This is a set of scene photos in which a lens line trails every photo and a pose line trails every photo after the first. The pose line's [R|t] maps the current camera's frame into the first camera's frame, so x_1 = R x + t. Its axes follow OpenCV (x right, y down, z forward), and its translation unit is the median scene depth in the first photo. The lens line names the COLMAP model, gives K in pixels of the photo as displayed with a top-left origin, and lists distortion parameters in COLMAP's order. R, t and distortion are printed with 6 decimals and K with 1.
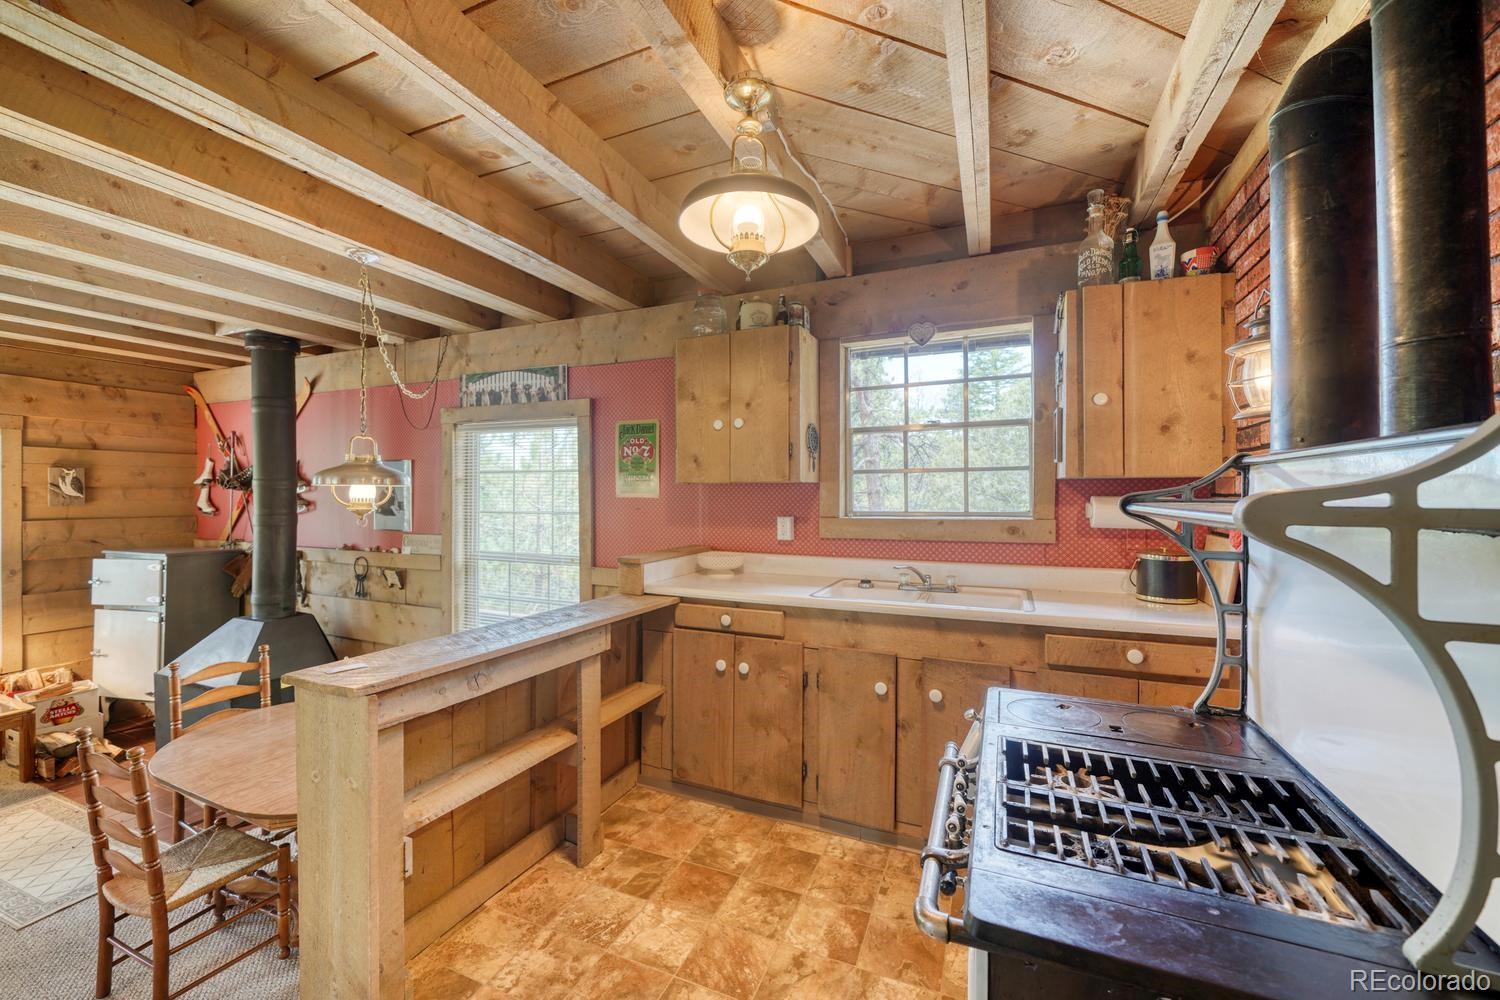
lens RADIAL K [[577.9, 0, 746.5], [0, 577.9, 491.8], [0, 0, 1]] dist [-0.004966, -0.000207]
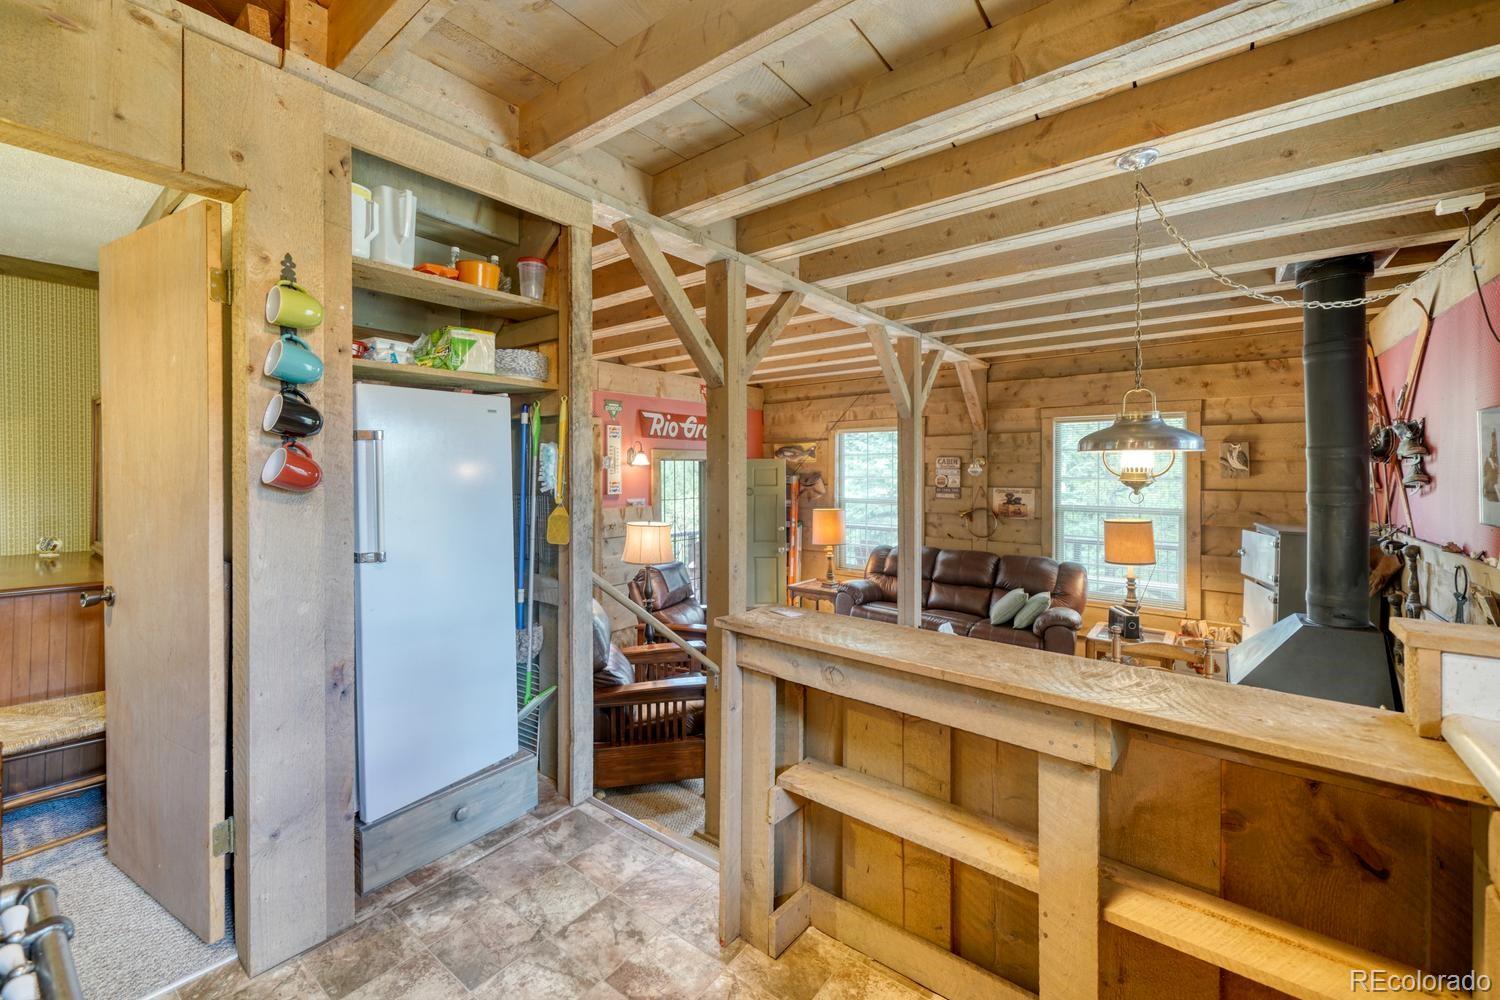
lens RADIAL K [[601.4, 0, 720.9], [0, 601.4, 465.8], [0, 0, 1]] dist [-0.003136, -0.000273]
pose [[-0.261491, -0.007196, -0.965179, 0.181962], [0.001680, 0.999967, -0.007910, 0.010580], [0.965204, -0.003690, -0.261471, 0.440905]]
